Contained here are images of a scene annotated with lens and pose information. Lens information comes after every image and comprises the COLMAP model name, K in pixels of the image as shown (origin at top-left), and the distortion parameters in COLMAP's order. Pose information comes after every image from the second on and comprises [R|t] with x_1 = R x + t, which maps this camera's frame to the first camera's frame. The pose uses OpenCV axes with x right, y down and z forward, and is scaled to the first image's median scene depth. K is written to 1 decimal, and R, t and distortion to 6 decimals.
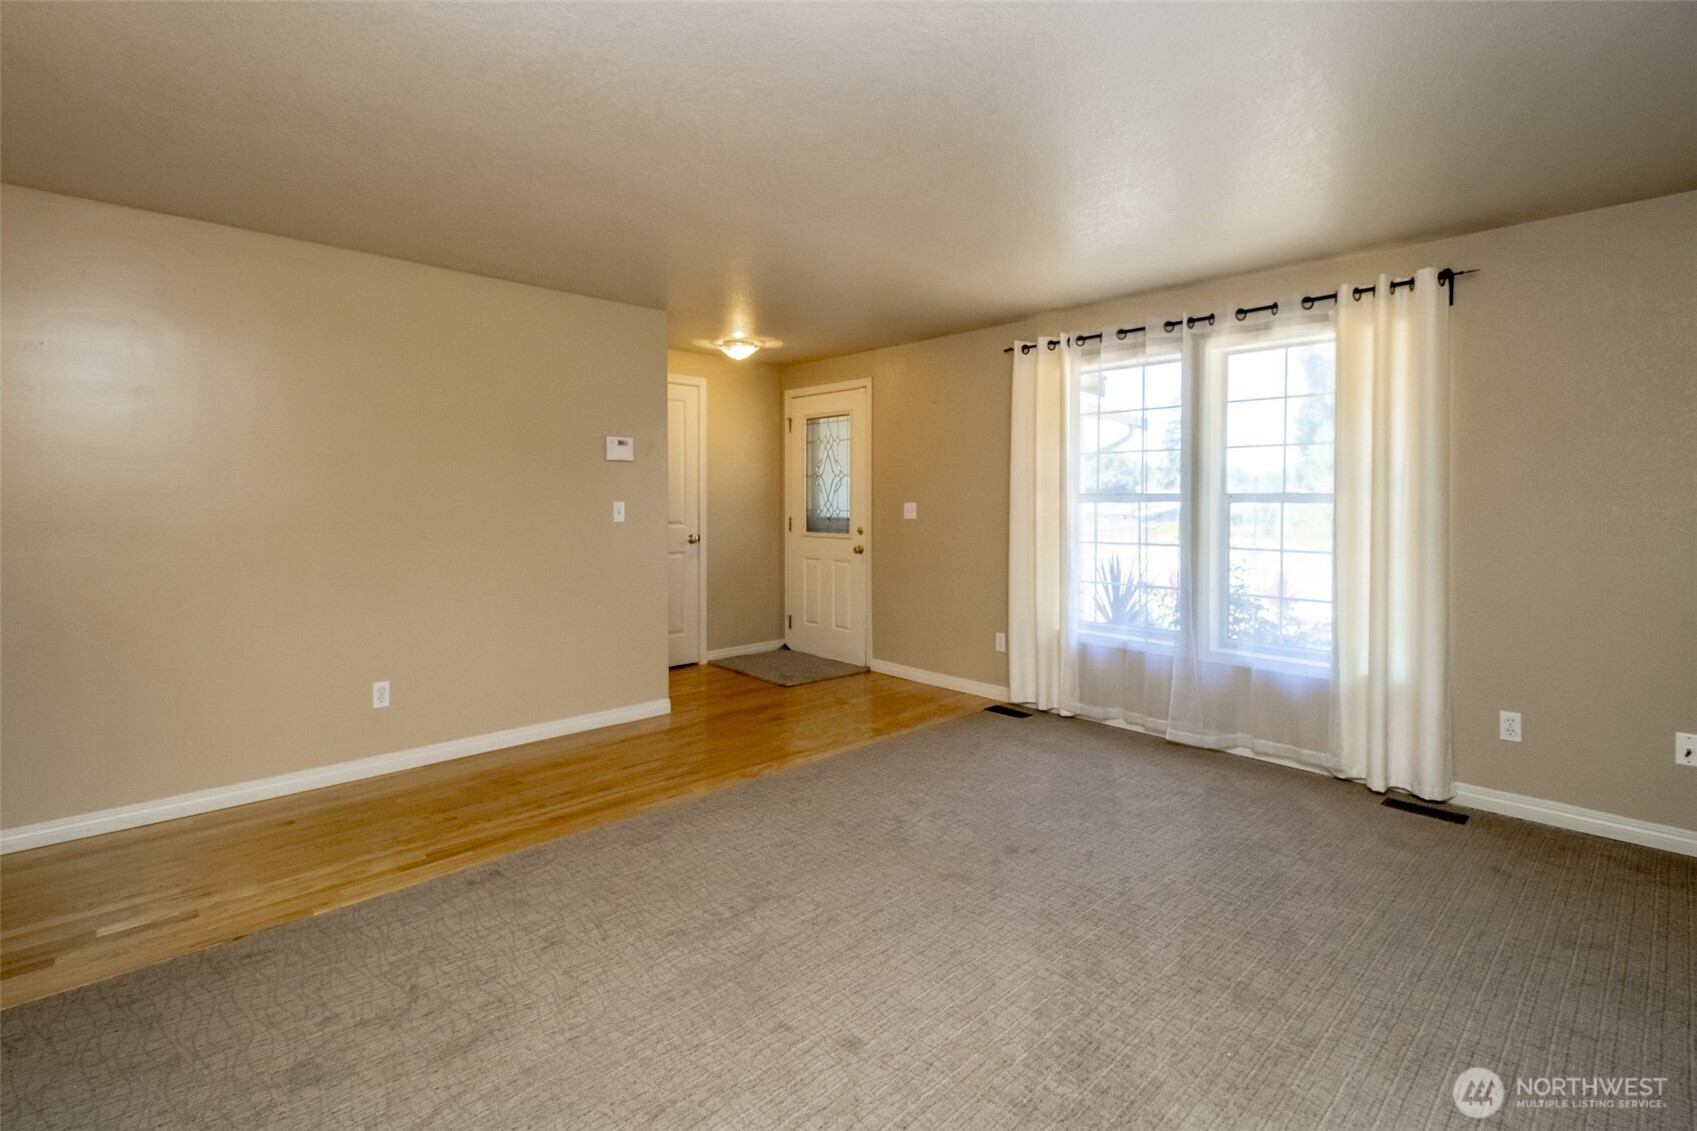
lens RADIAL K [[772.7, 0, 842.9], [0, 772.7, 506.8], [0, 0, 1]] dist [0.005470, 0.000070]
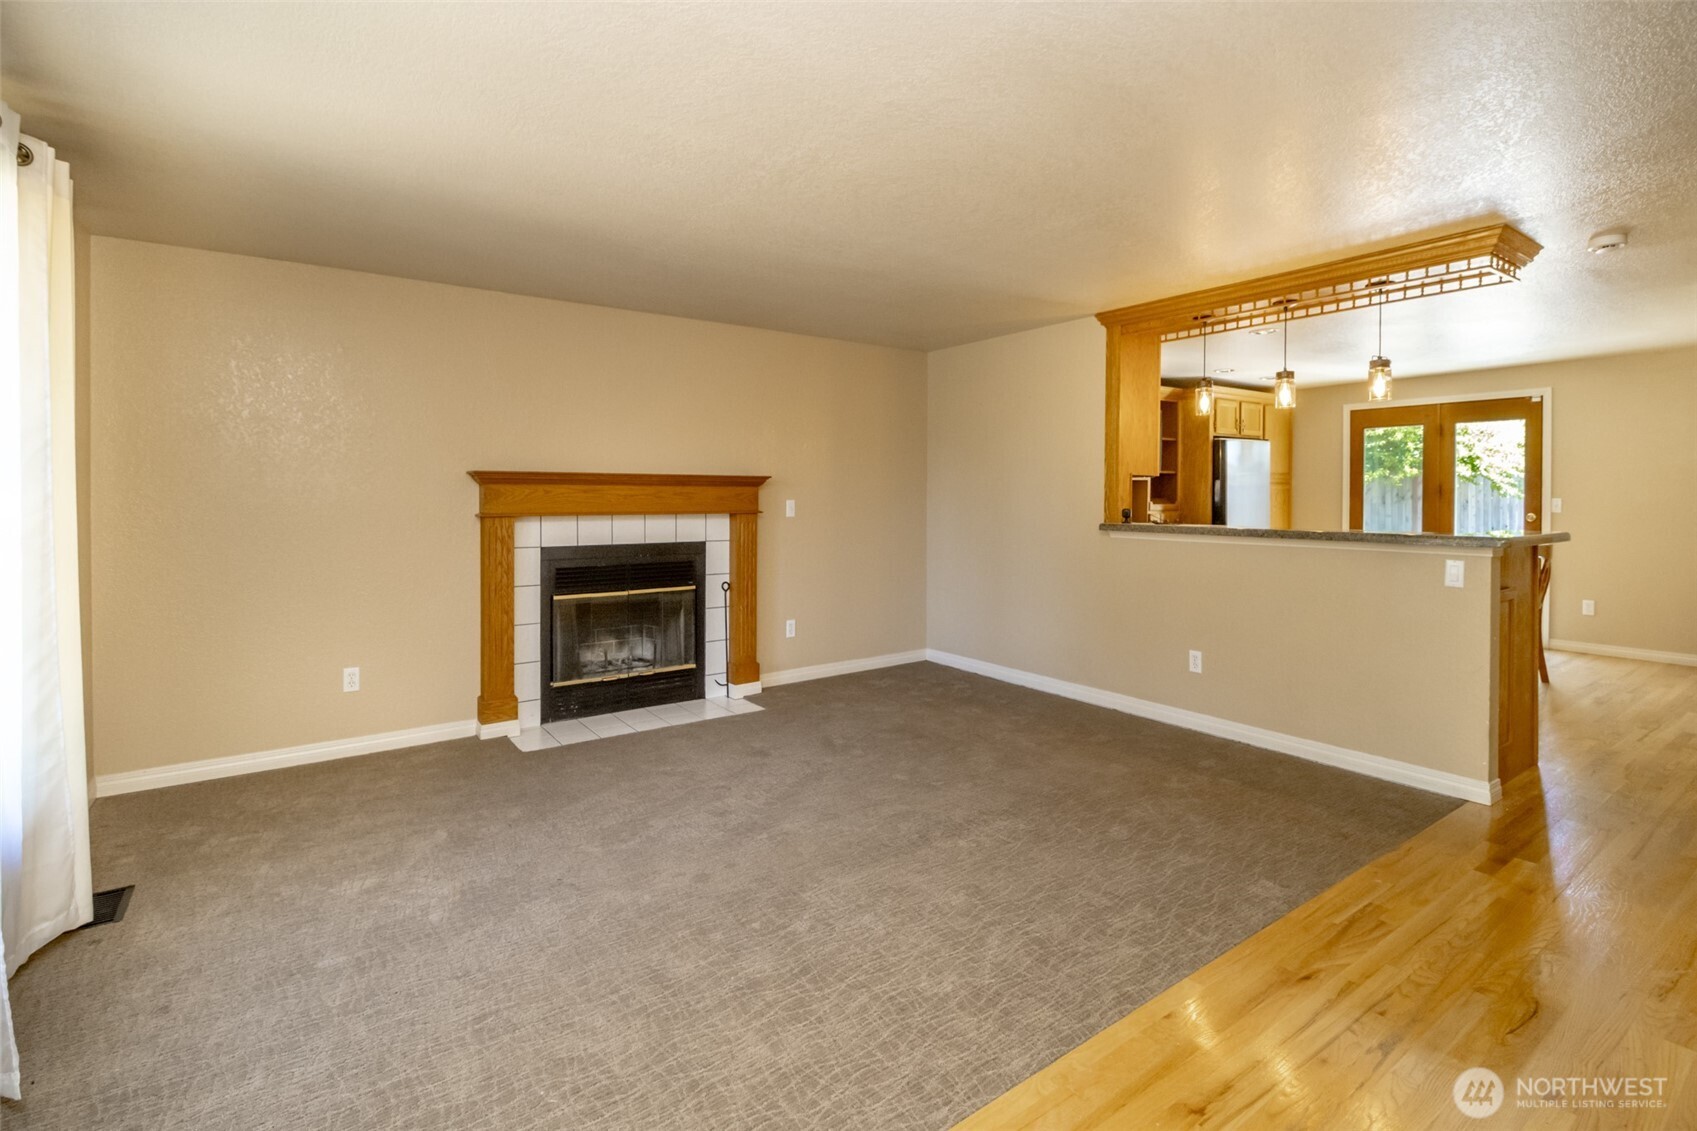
lens RADIAL K [[772.7, 0, 842.9], [0, 772.7, 506.8], [0, 0, 1]] dist [0.005470, 0.000070]
pose [[-0.990950, -0.003205, 0.134194, -0.043781], [-0.000520, 0.999799, 0.020044, -0.010336], [-0.134231, 0.019792, -0.990752, 1.205052]]
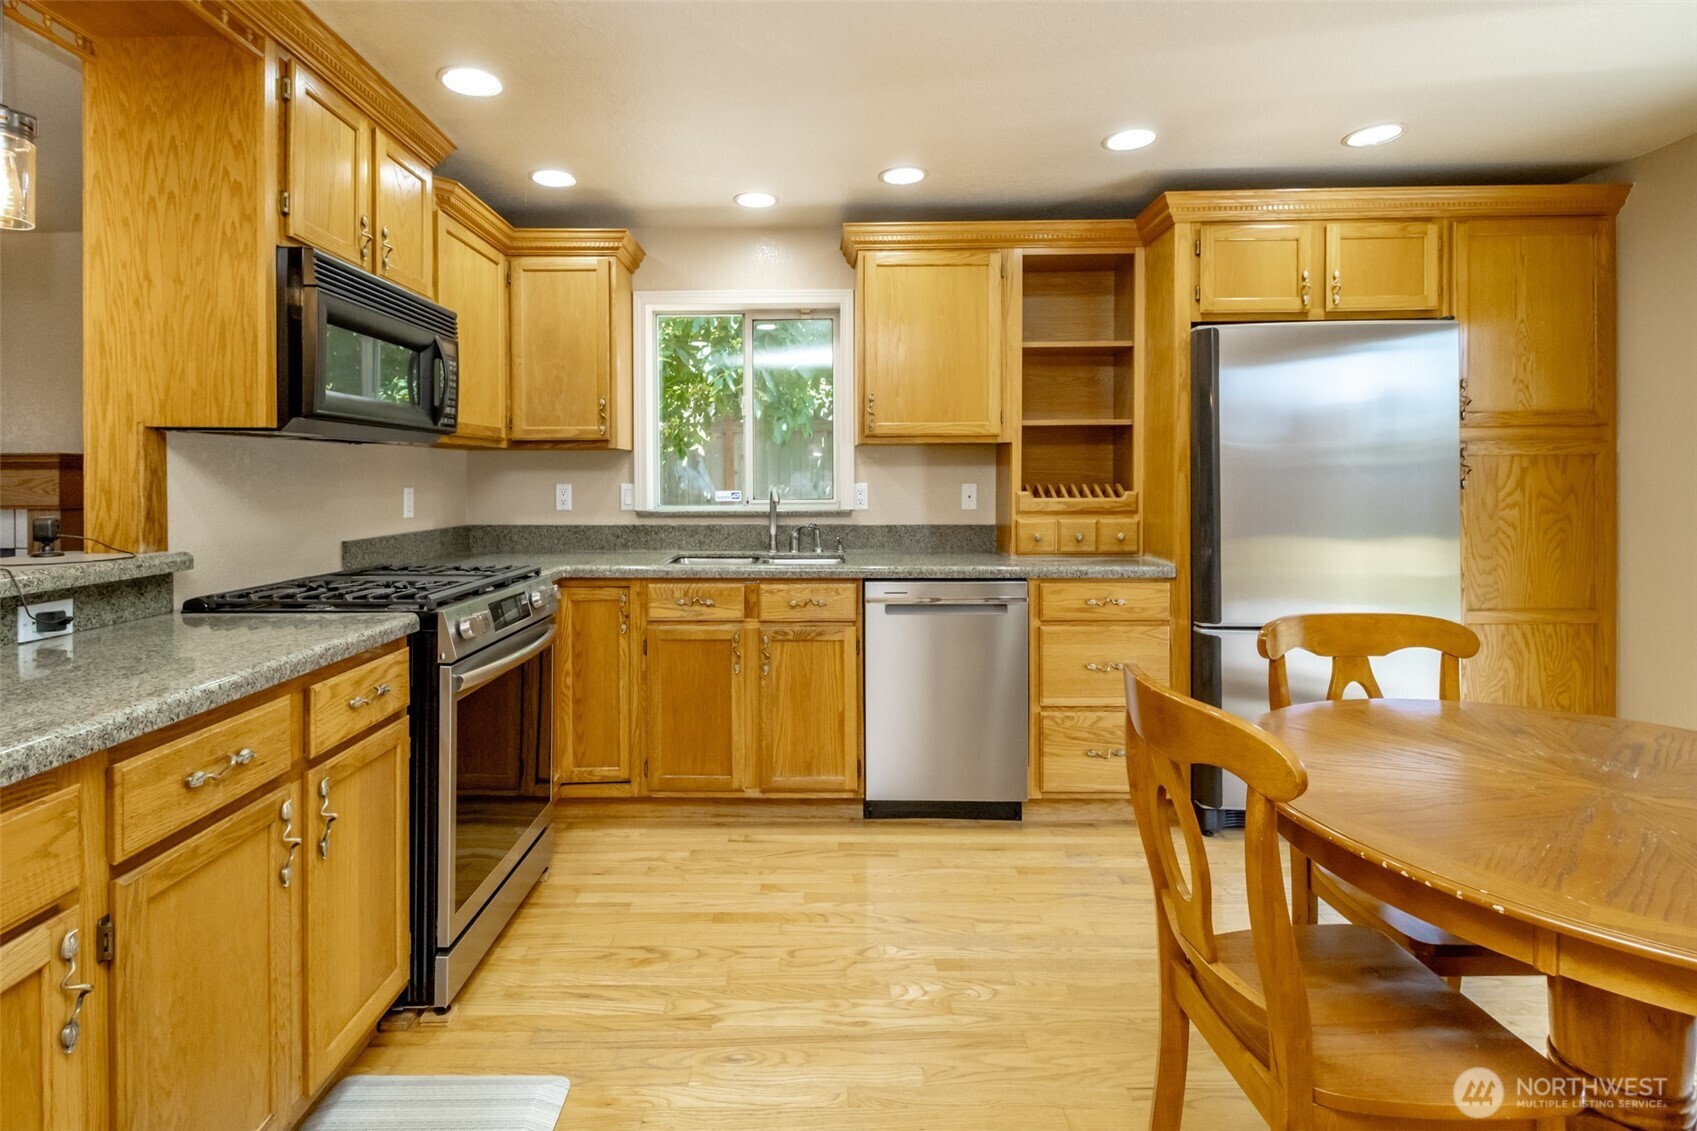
lens RADIAL K [[798.5, 0, 817.5], [0, 798.5, 484.7], [0, 0, 1]] dist [0.003487, -0.000442]
pose [[-0.722328, -0.000551, 0.691550, -0.843968], [0.009179, 0.999904, 0.010385, -0.004249], [-0.691489, 0.013849, -0.722254, 0.136411]]
